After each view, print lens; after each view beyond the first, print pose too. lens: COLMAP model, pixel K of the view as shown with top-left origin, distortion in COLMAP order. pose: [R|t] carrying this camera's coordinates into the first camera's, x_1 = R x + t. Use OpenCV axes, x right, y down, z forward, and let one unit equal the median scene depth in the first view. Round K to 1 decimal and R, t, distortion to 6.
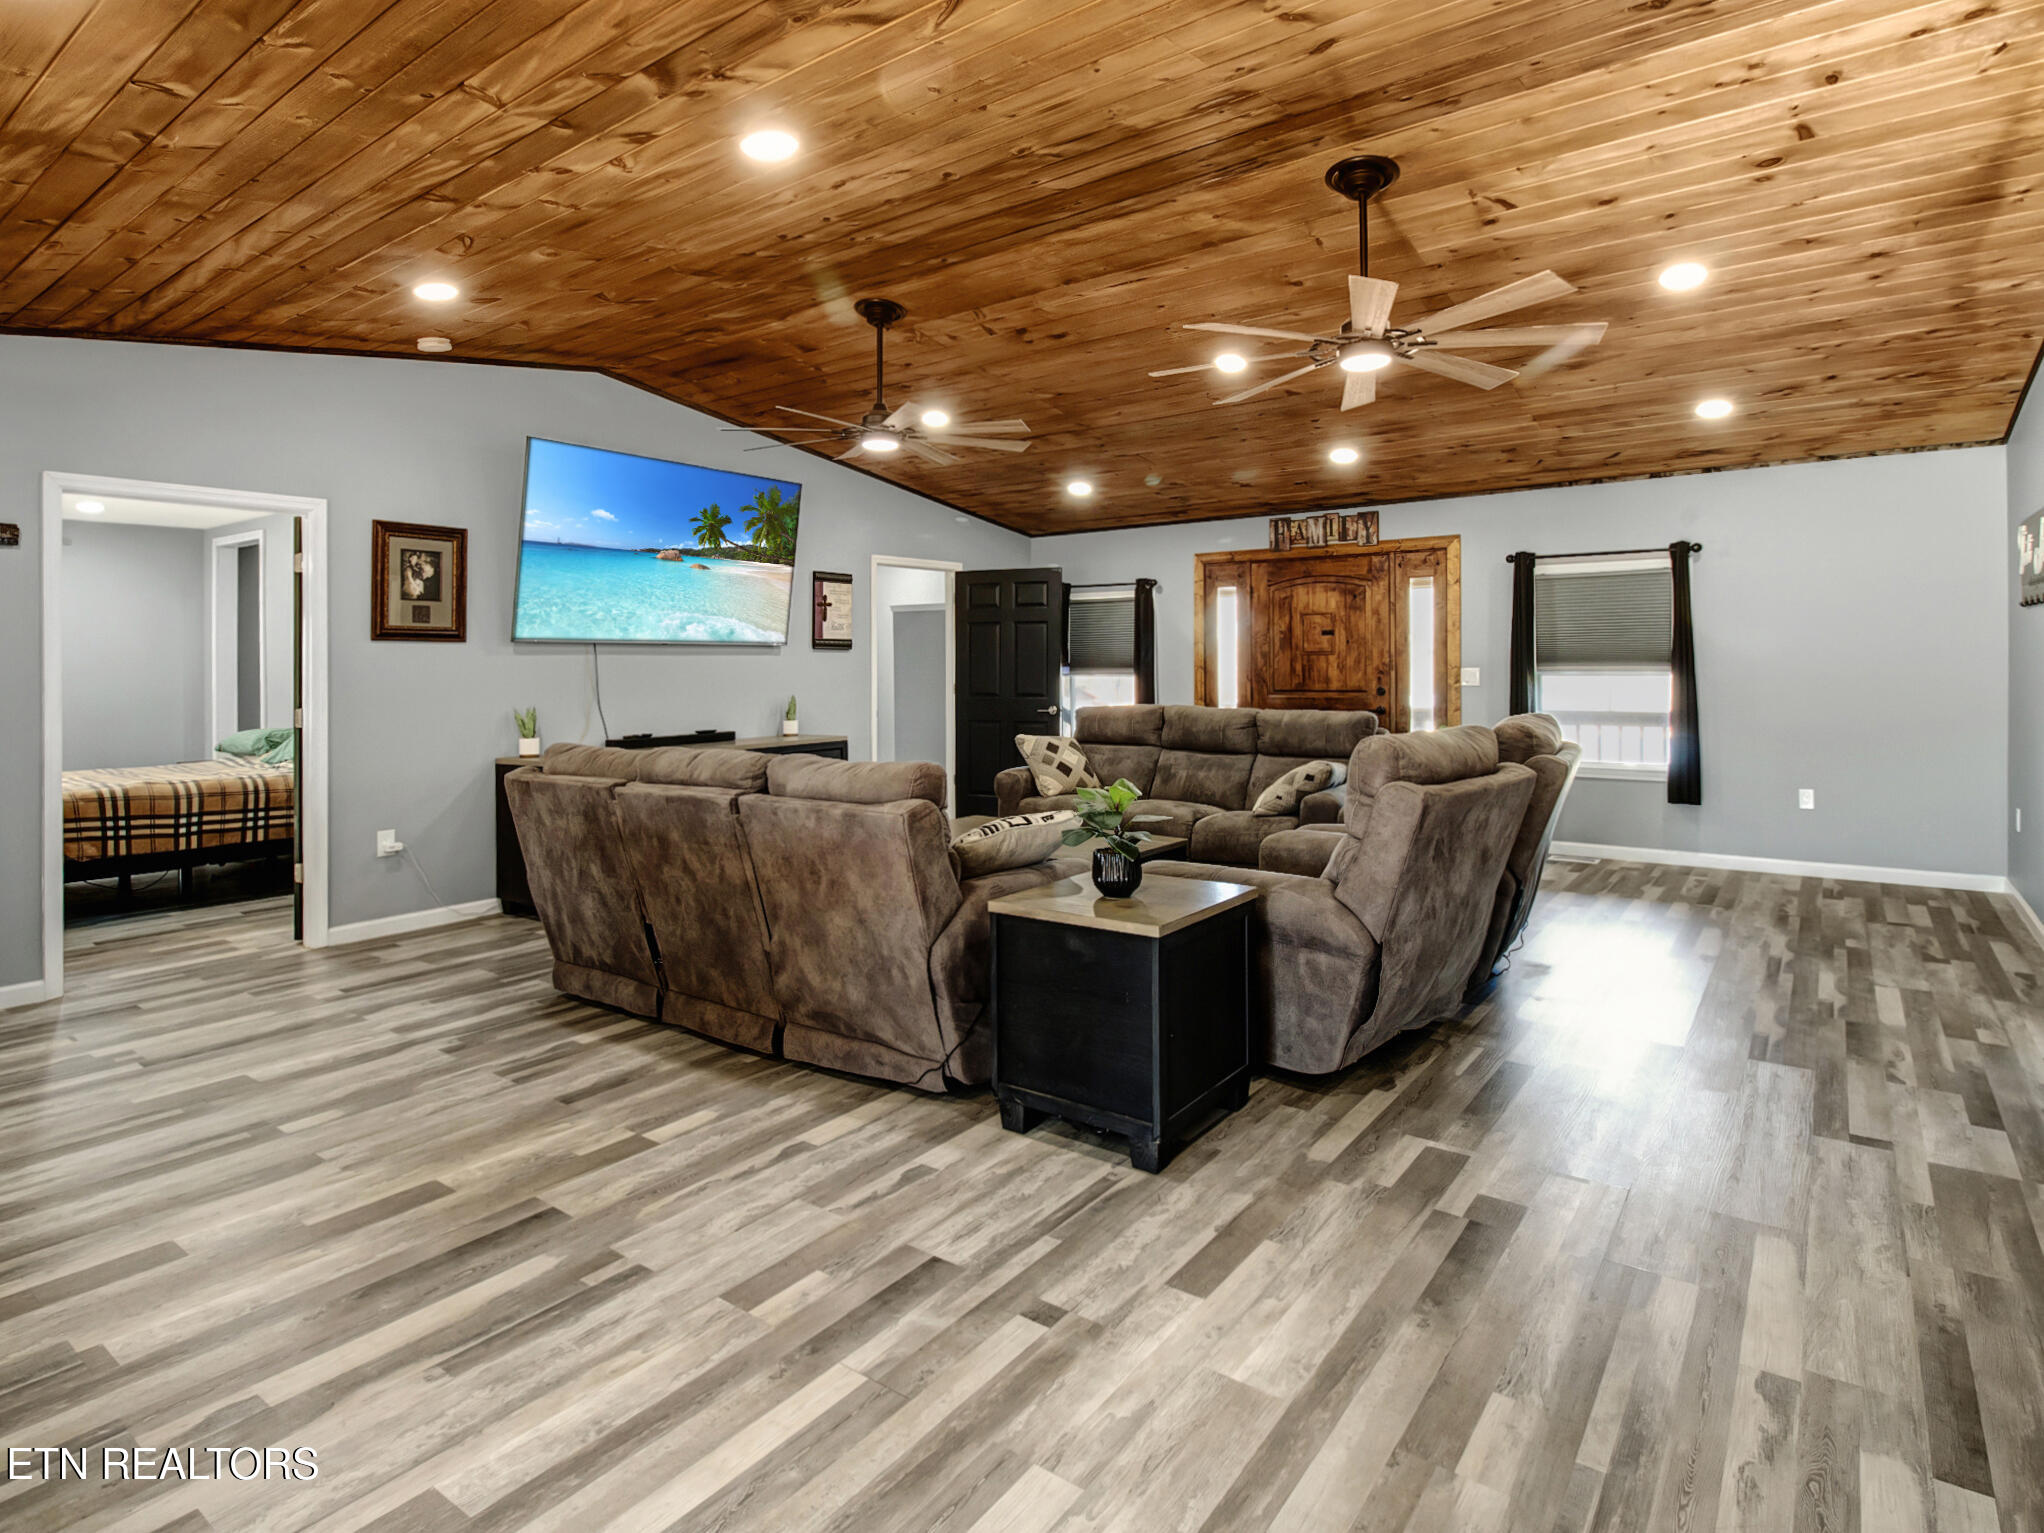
lens RADIAL K [[1089.8, 0, 1021.3], [0, 1089.8, 673.7], [0, 0, 1]] dist [-0.001290, -0.011062]
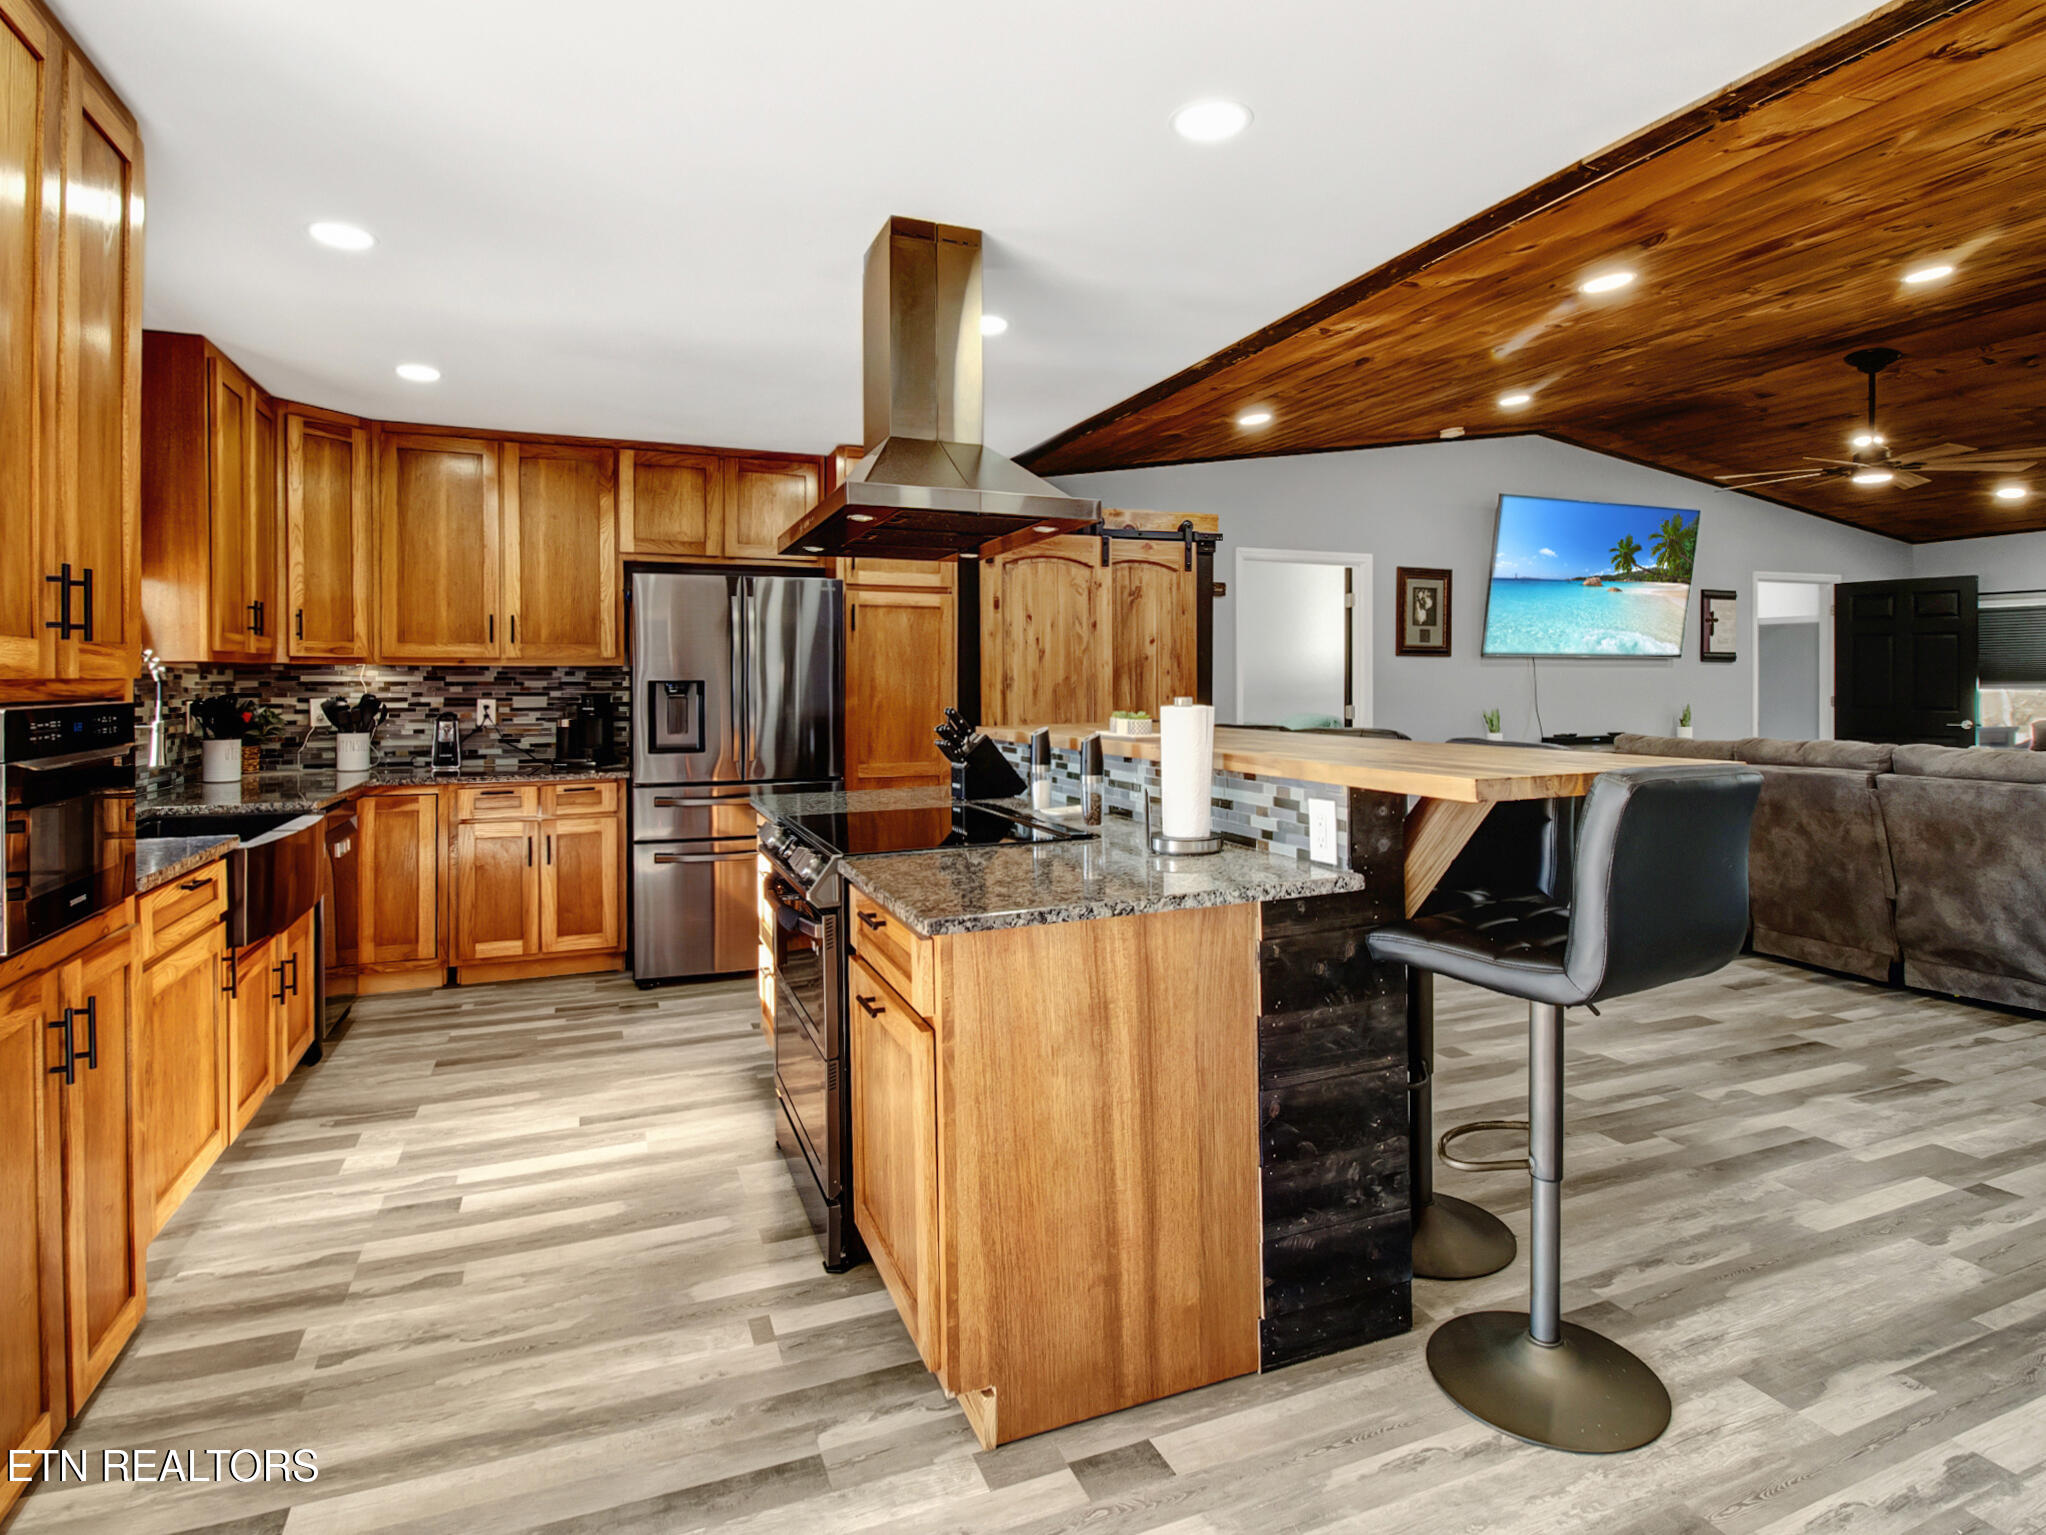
lens RADIAL K [[1090.9, 0, 1022.3], [0, 1090.9, 674.6], [0, 0, 1]] dist [-0.001290, -0.011062]
pose [[0.847655, 0.002950, -0.530540, -0.319089], [-0.009086, 0.999919, -0.008957, 0.010457], [0.530470, 0.012413, 0.847613, -0.462594]]
